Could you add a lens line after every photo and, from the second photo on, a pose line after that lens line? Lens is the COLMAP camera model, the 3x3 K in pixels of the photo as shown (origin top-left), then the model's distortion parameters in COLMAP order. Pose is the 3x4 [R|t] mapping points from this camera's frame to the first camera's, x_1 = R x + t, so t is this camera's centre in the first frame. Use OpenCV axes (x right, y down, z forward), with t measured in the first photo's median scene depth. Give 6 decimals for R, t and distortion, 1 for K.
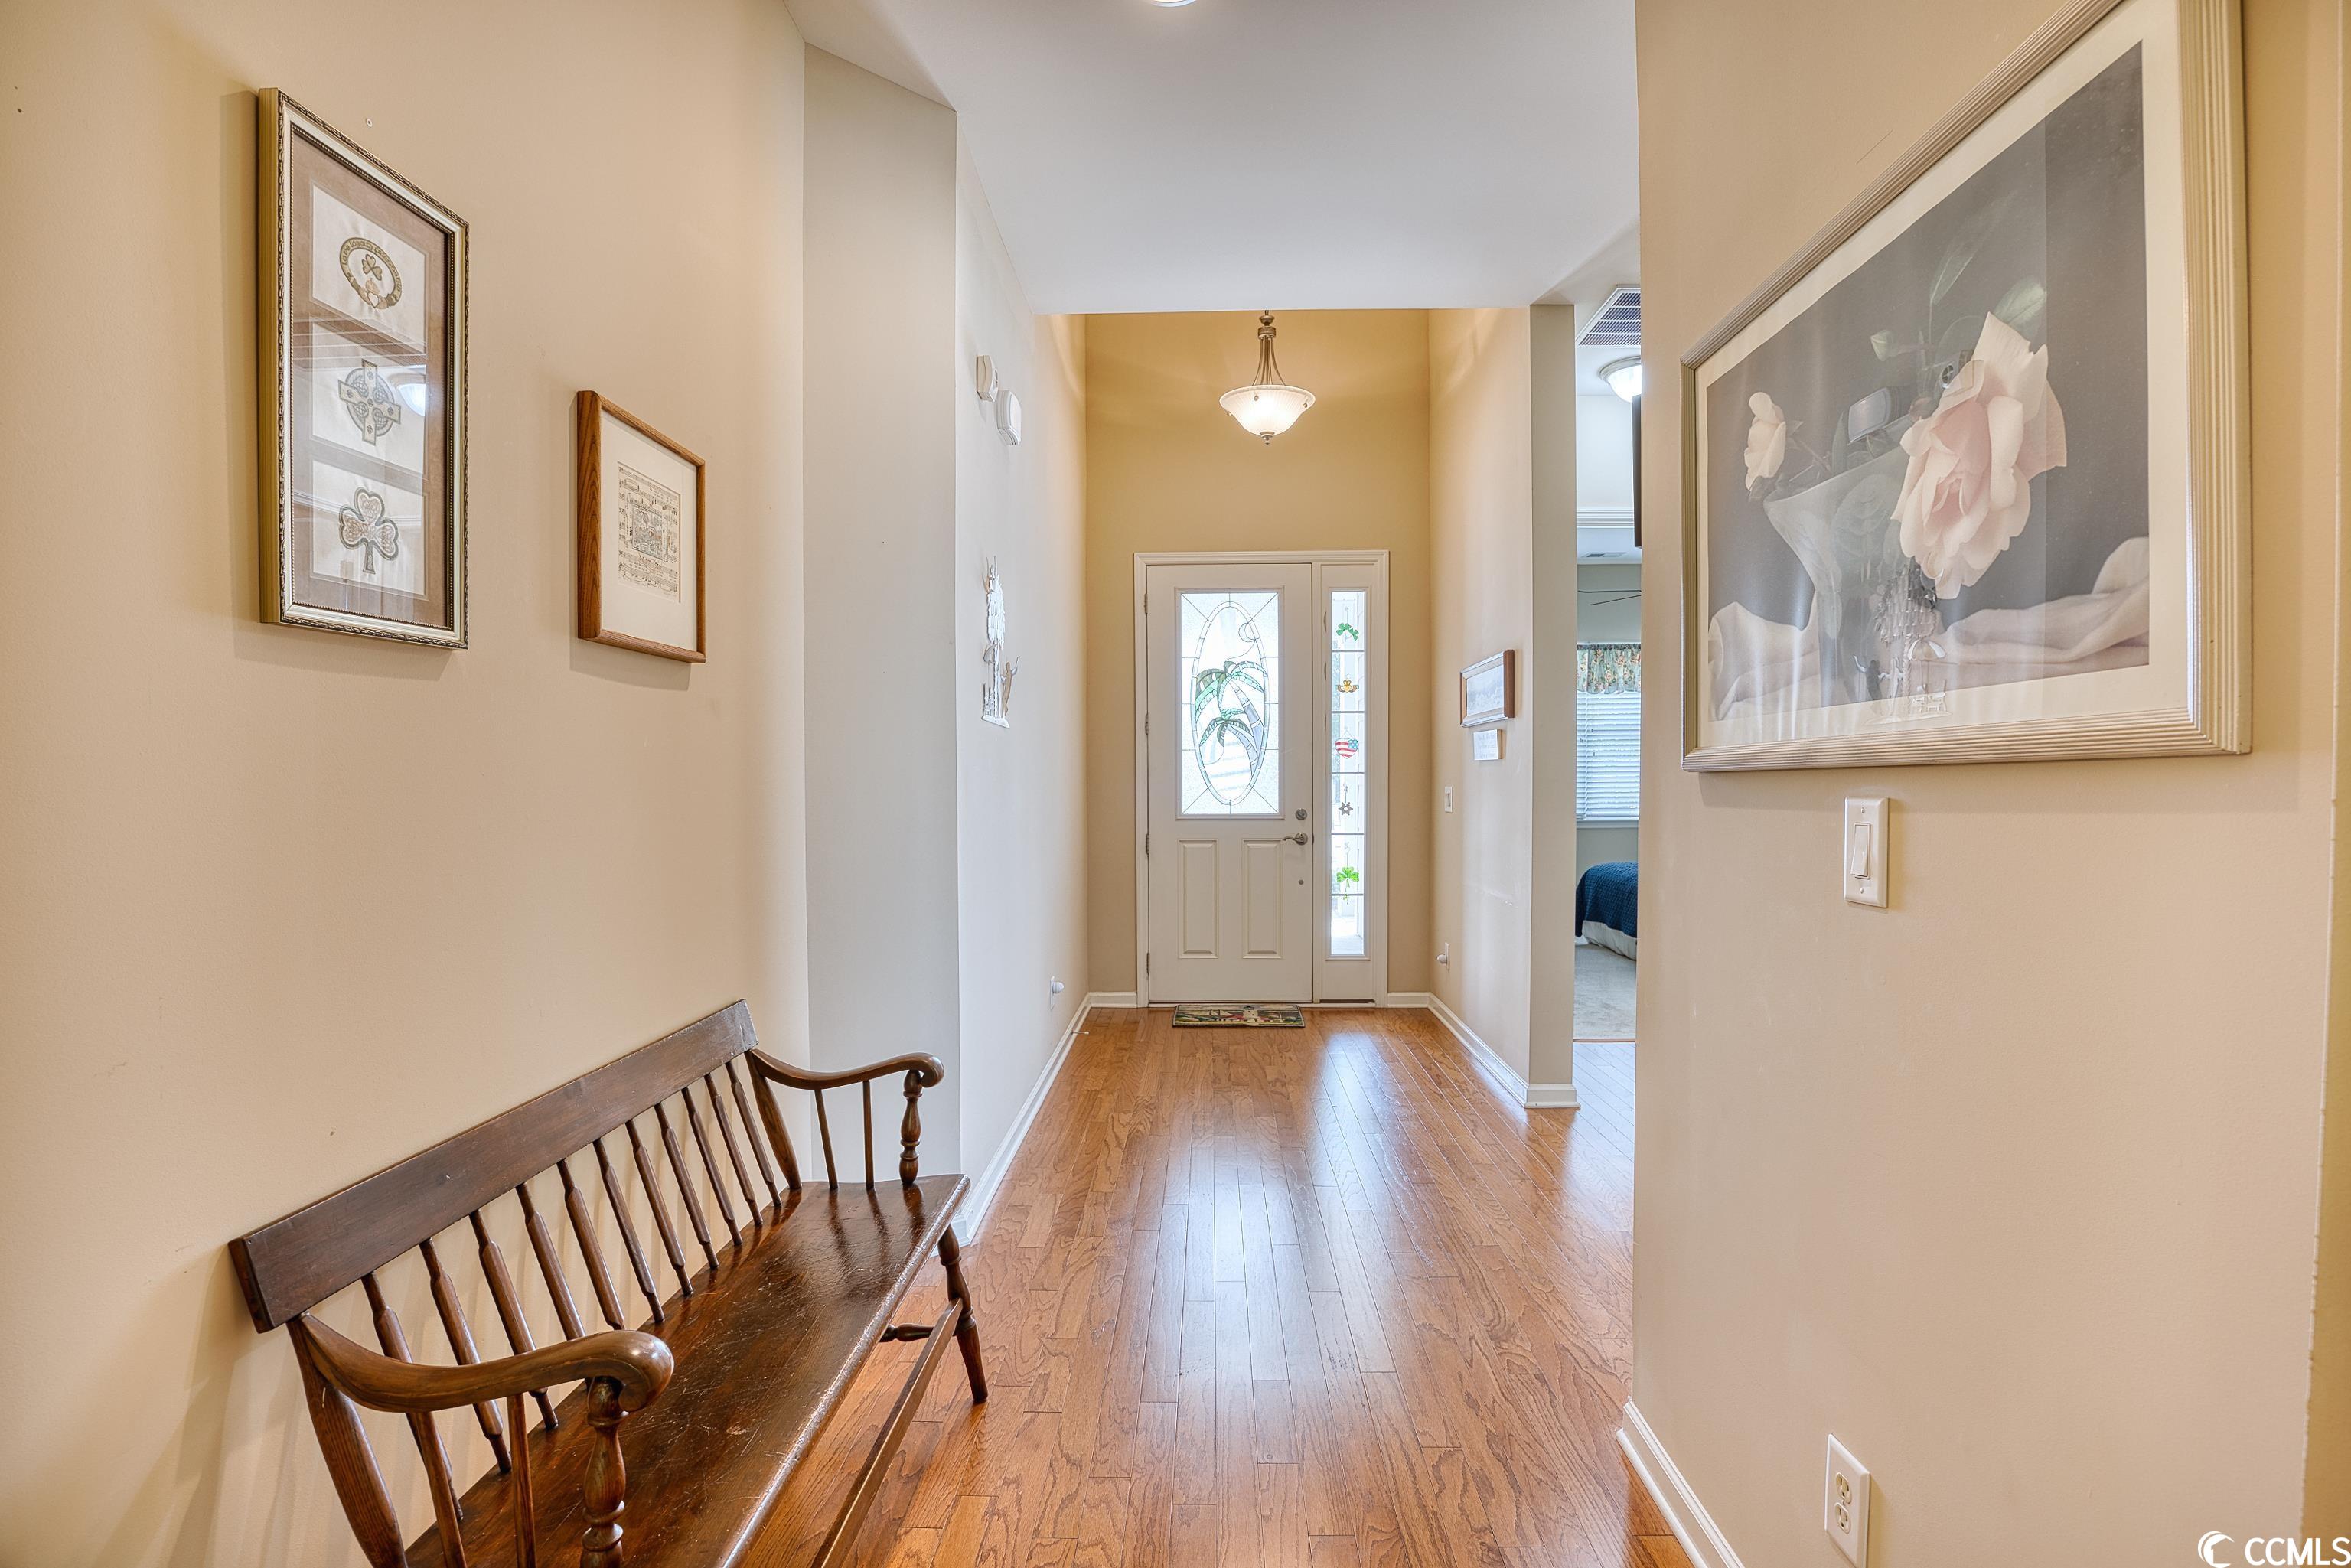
lens RADIAL K [[1116.8, 0, 1172.8], [0, 1116.8, 793.3], [0, 0, 1]] dist [-0.055771, 0.014451]
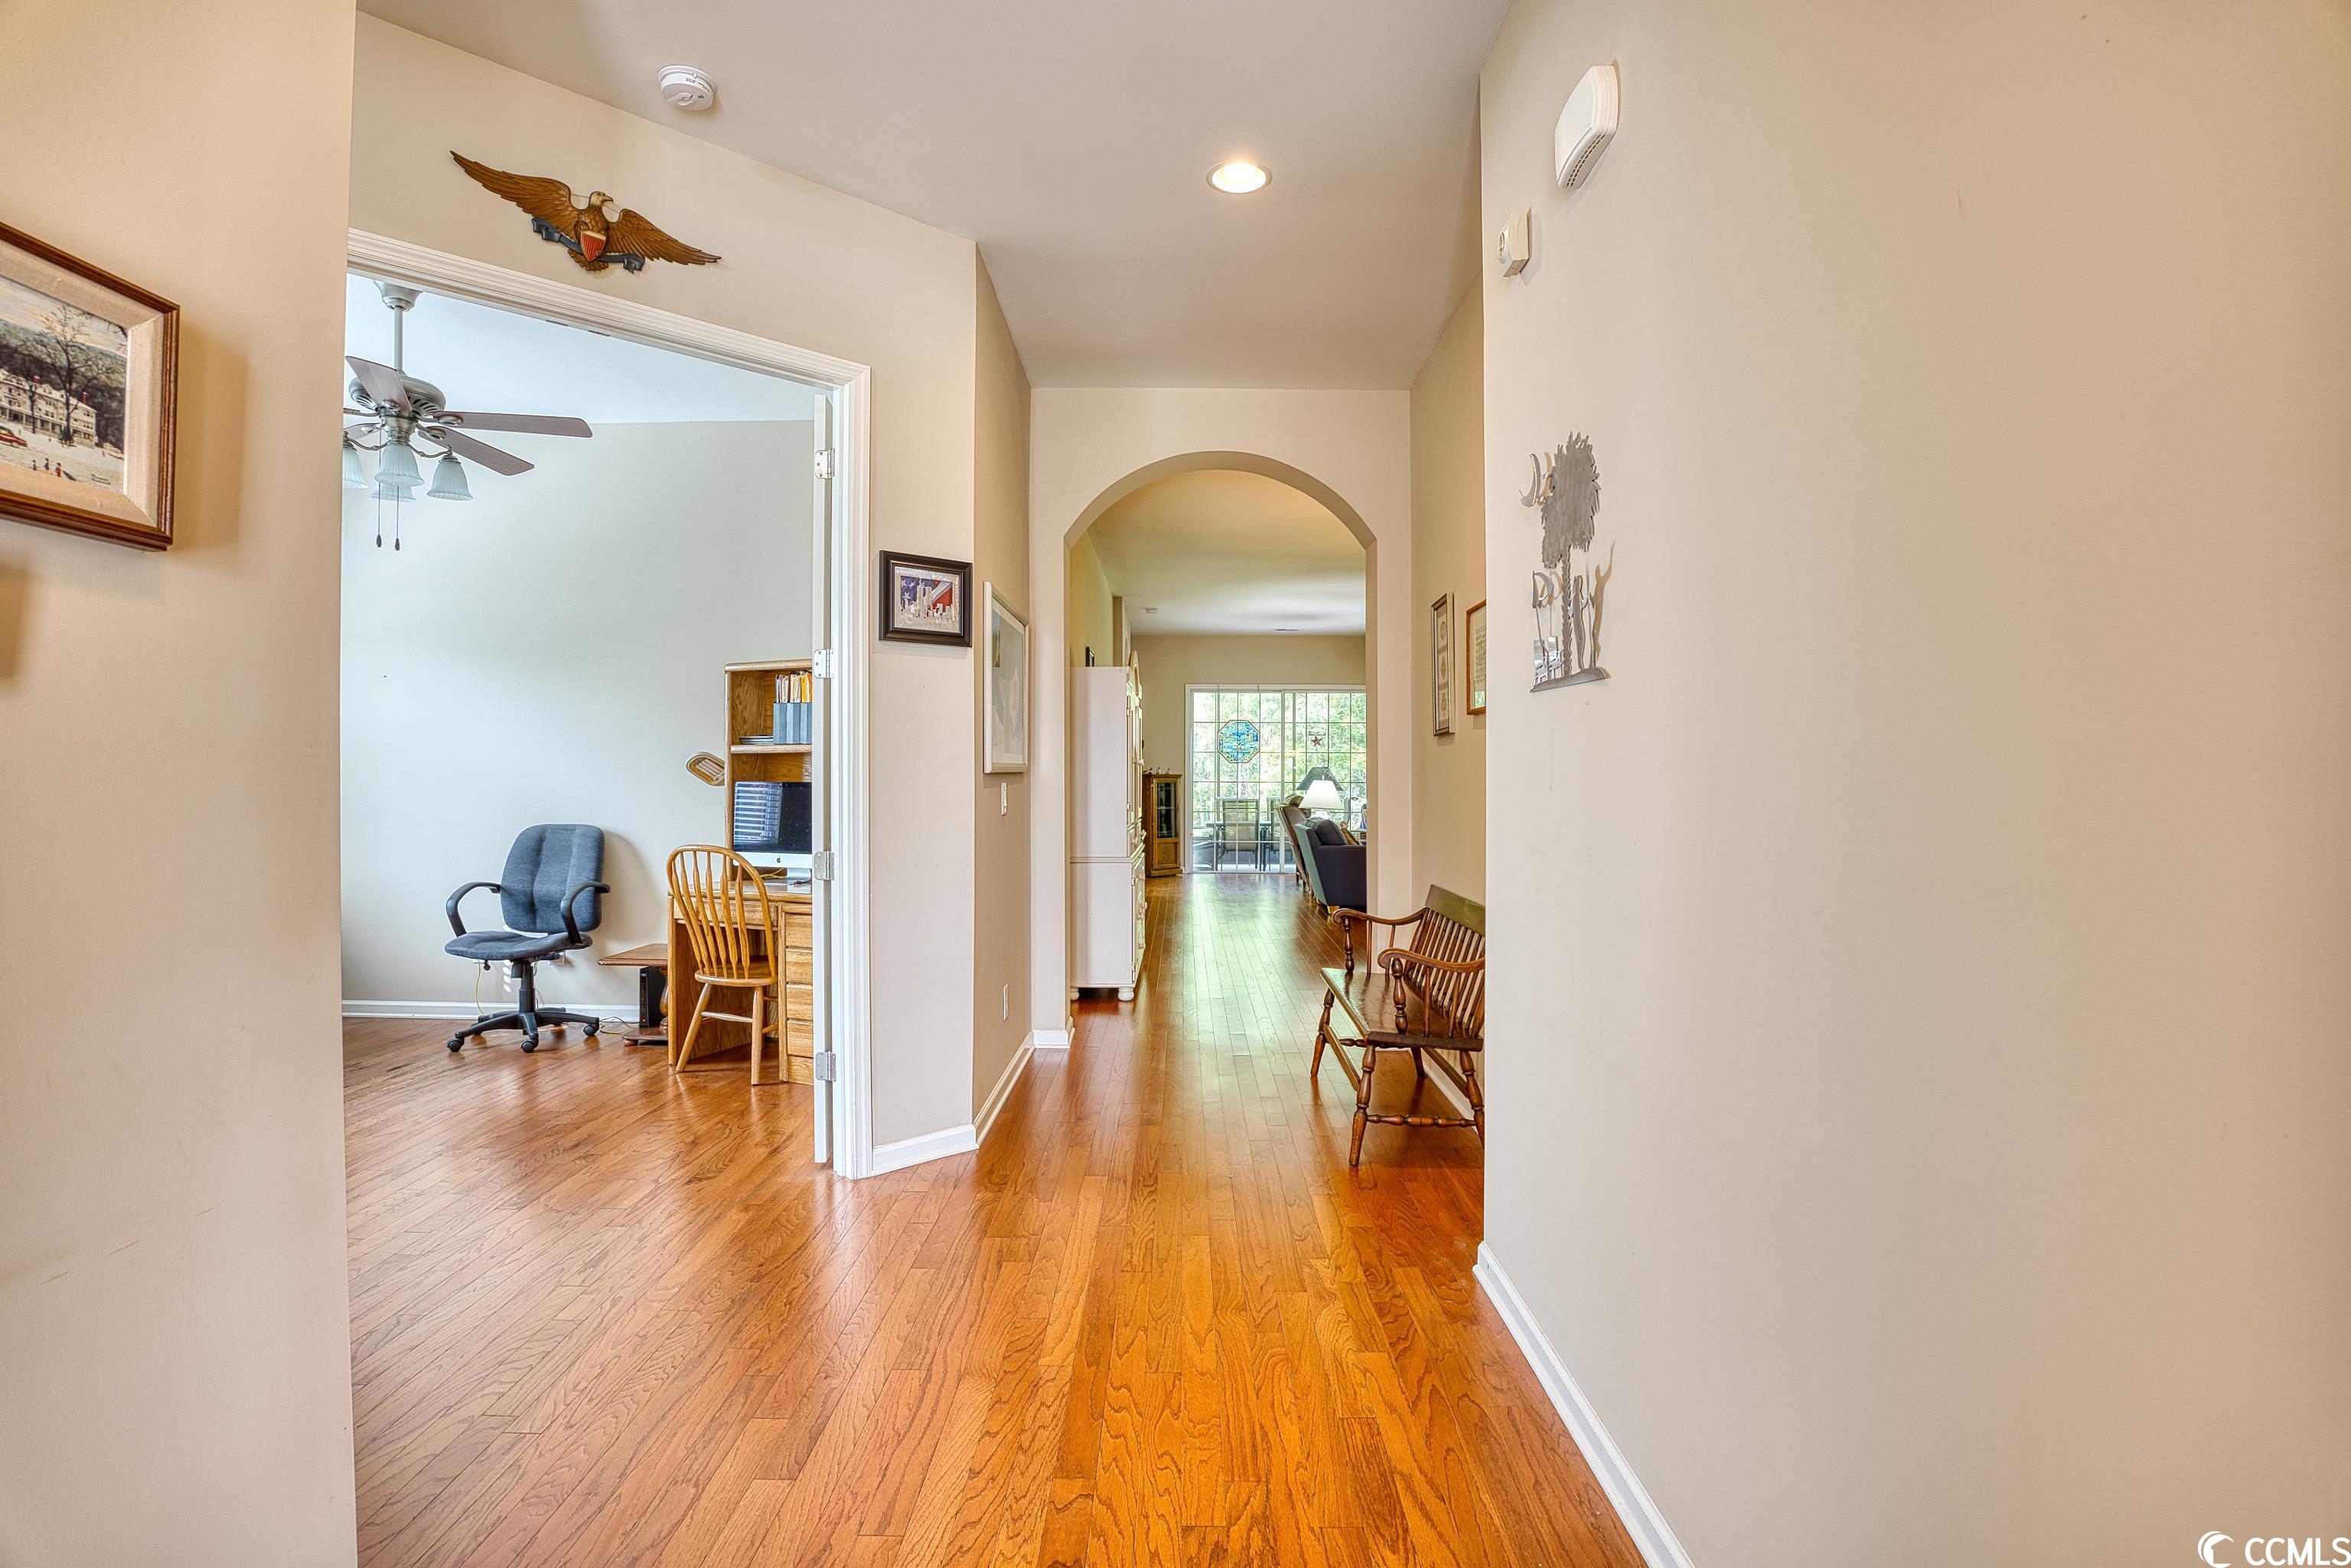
lens RADIAL K [[1116.8, 0, 1172.8], [0, 1116.8, 793.3], [0, 0, 1]] dist [-0.055771, 0.014451]
pose [[-0.999741, -0.004147, -0.022389, 0.074951], [-0.004623, 0.999763, 0.021279, -0.012038], [0.022296, 0.021377, -0.999523, 1.539987]]
